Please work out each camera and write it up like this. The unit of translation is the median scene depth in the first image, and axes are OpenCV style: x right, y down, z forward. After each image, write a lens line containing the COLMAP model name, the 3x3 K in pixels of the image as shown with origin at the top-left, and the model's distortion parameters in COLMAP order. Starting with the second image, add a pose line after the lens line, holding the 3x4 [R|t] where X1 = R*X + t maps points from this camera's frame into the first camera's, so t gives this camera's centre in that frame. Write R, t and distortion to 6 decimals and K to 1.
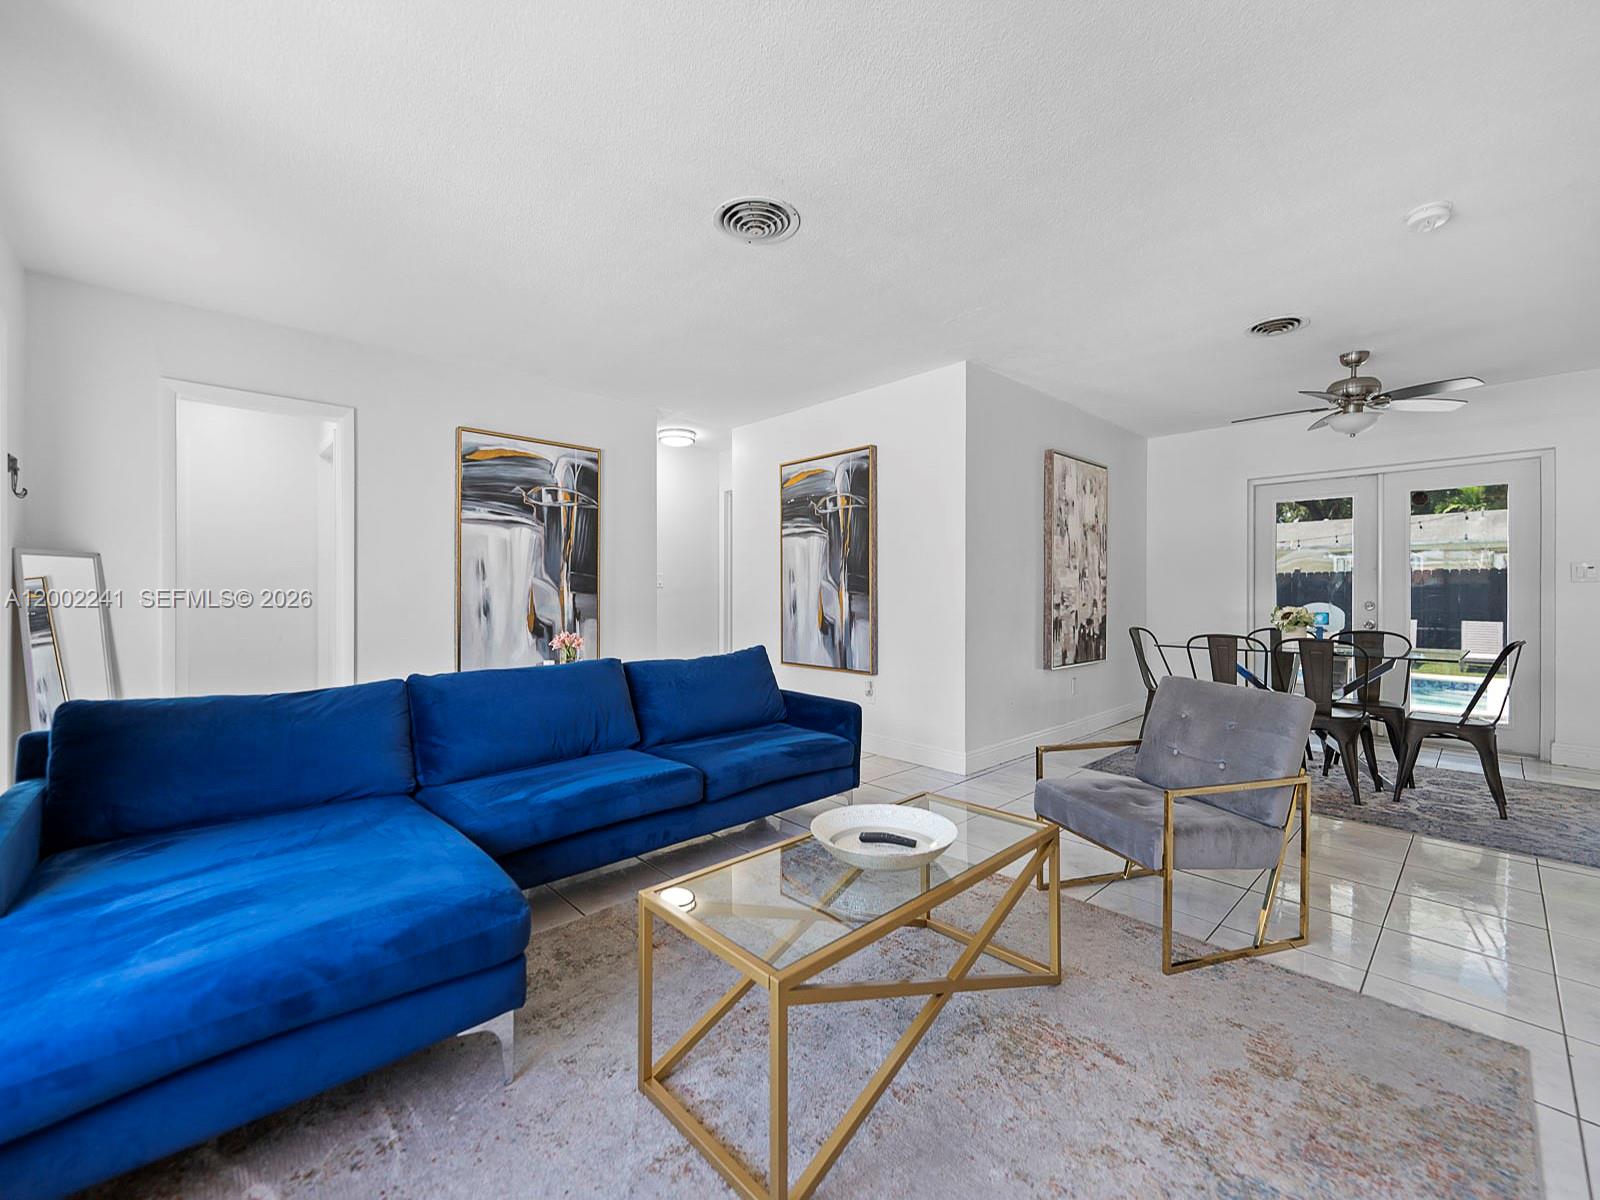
lens RADIAL K [[663.4, 0, 800.8], [0, 663.4, 586.9], [0, 0, 1]] dist [-0.000808, -0.001034]
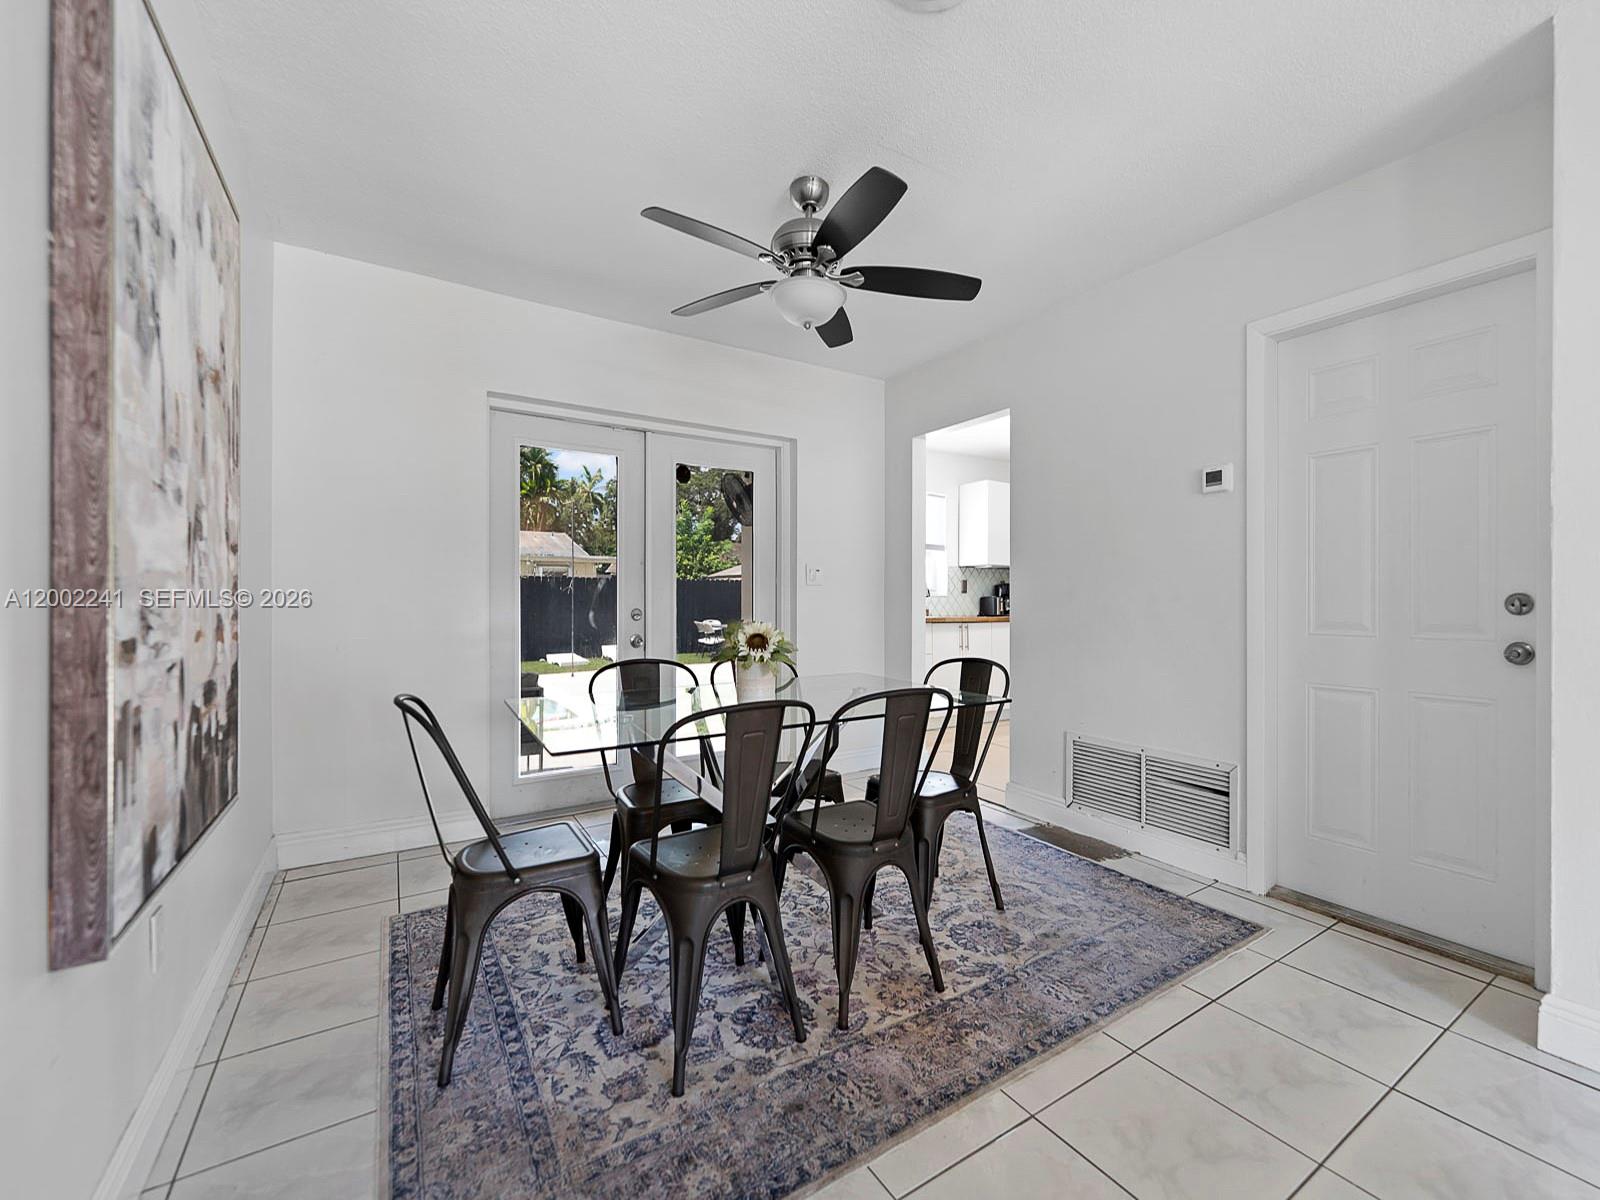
lens RADIAL K [[653.9, 0, 793.6], [0, 653.9, 603.0], [0, 0, 1]] dist [-0.000671, -0.000585]
pose [[0.204149, -0.007195, 0.978913, 0.225802], [-0.009383, 0.999913, 0.009306, 0.008956], [-0.978895, -0.011085, 0.204064, 0.762280]]
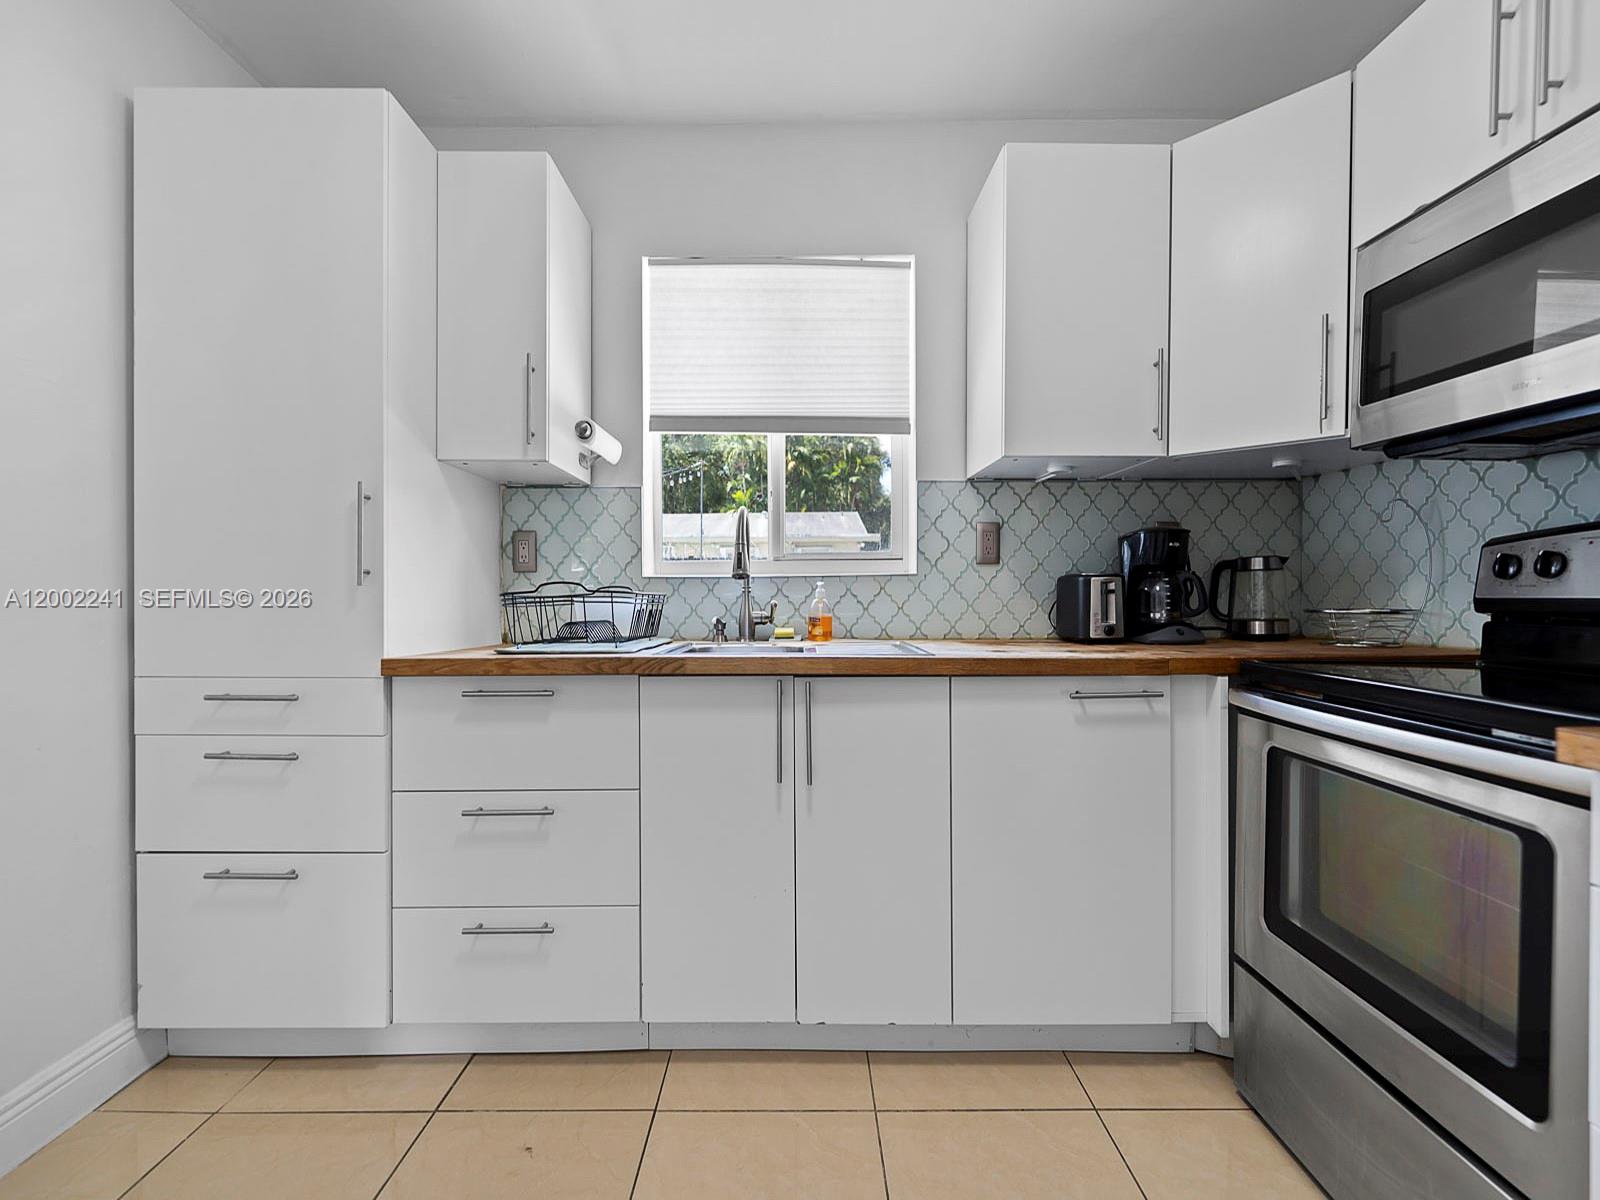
lens RADIAL K [[663.4, 0, 800.8], [0, 663.4, 586.9], [0, 0, 1]] dist [-0.000808, -0.001034]
pose [[0.689332, -0.001733, 0.724444, 1.247704], [-0.010259, 0.999874, 0.012154, 0.007793], [-0.724373, -0.015810, 0.689227, 0.489006]]
